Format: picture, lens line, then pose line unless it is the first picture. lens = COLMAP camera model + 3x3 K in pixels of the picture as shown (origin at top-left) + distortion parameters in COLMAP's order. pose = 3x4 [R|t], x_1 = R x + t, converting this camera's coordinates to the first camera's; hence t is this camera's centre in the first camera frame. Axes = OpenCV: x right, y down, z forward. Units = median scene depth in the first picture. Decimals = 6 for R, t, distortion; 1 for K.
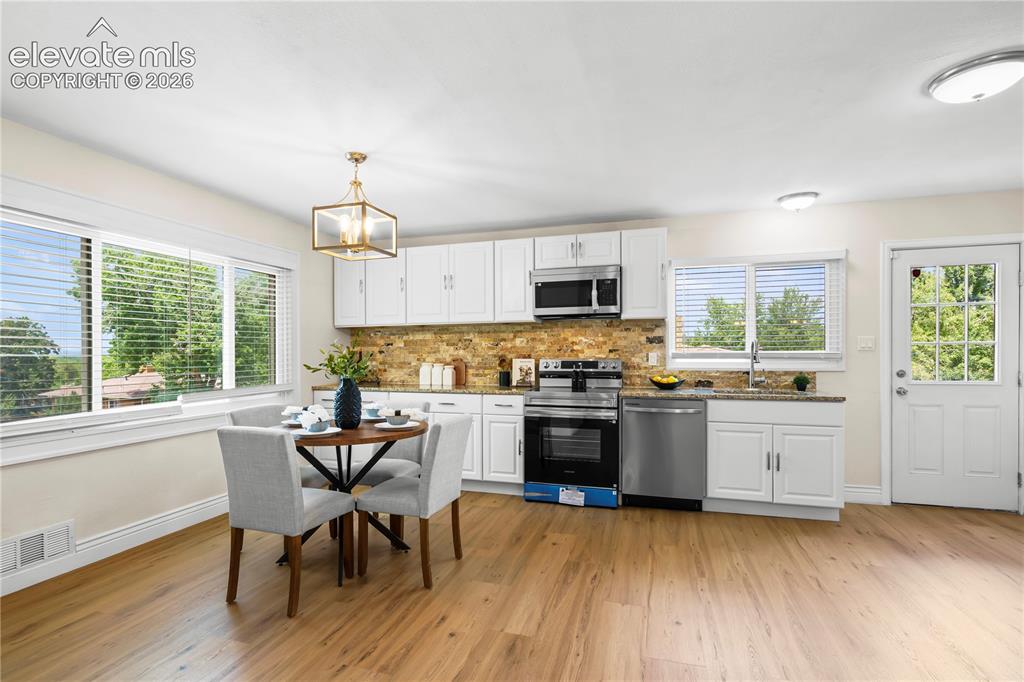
lens RADIAL K [[484.4, 0, 509.3], [0, 484.4, 352.8], [0, 0, 1]] dist [-0.004731, -0.000060]
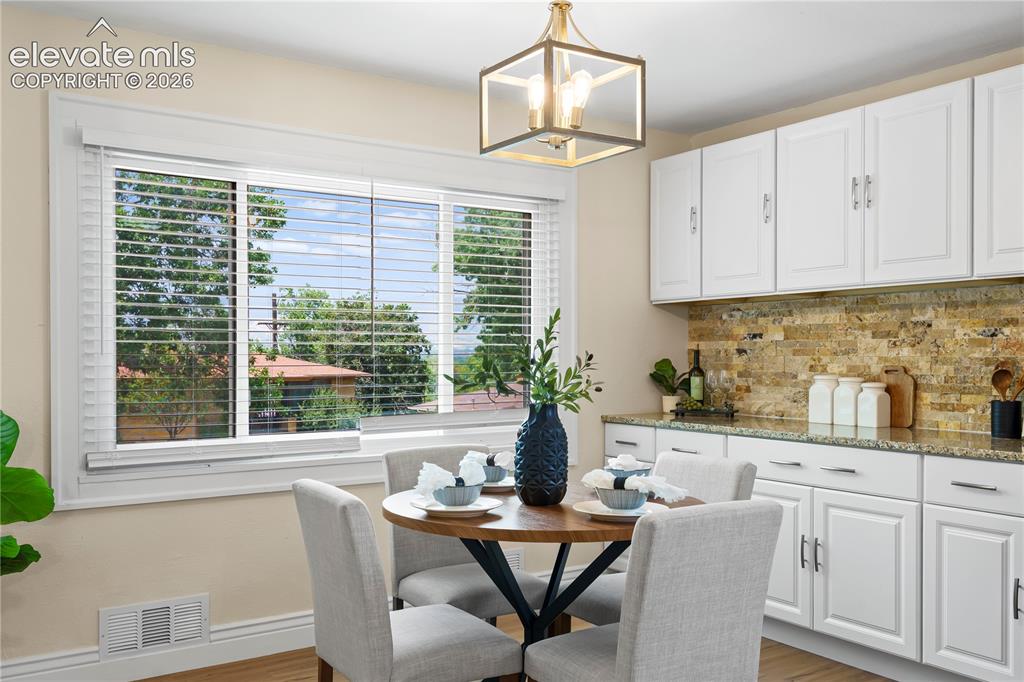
lens RADIAL K [[900.8, 0, 506.5], [0, 900.8, 356.6], [0, 0, 1]] dist [0.012177, -0.011335]
pose [[0.775584, 0.006658, -0.631209, 0.164278], [-0.004489, 0.999977, 0.005032, 0.000083], [0.631228, -0.001069, 0.775597, 0.190523]]
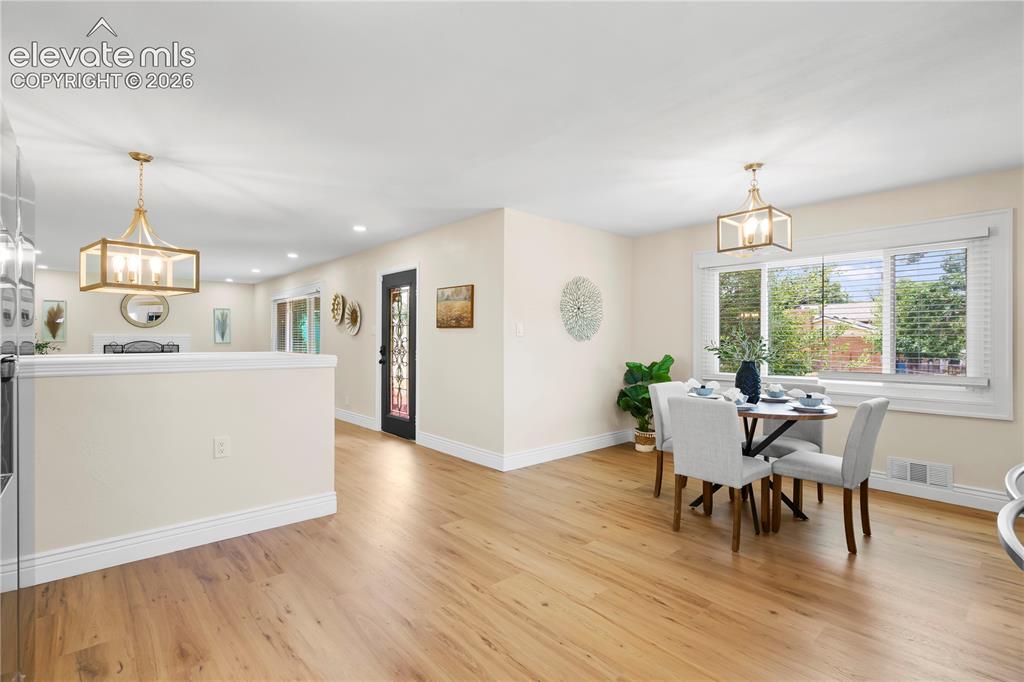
lens RADIAL K [[484.4, 0, 509.4], [0, 484.4, 330.2], [0, 0, 1]] dist [-0.004731, -0.000060]
pose [[-0.525978, -0.012969, -0.850399, 0.709148], [-0.002816, 0.999905, -0.013507, -0.002310], [0.850493, -0.004710, -0.525965, 0.828418]]
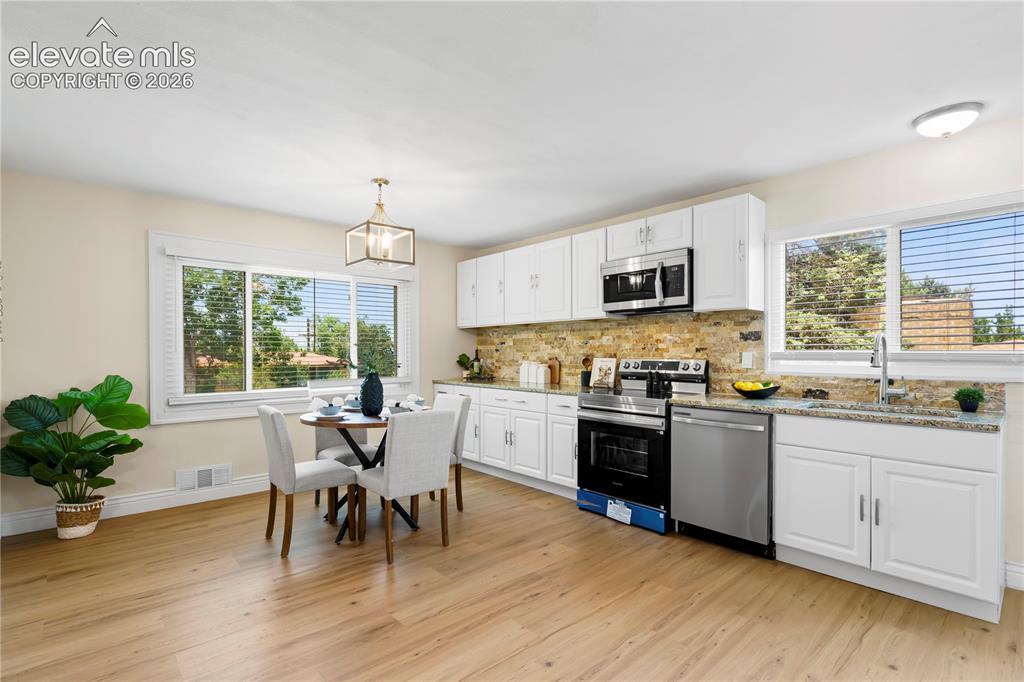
lens RADIAL K [[484.4, 0, 507.5], [0, 484.4, 352.8], [0, 0, 1]] dist [-0.004731, -0.000060]
pose [[0.853337, 0.005332, -0.521332, 0.412220], [-0.003813, 0.999985, 0.003986, -0.000722], [0.521345, -0.001413, 0.853345, 0.124924]]
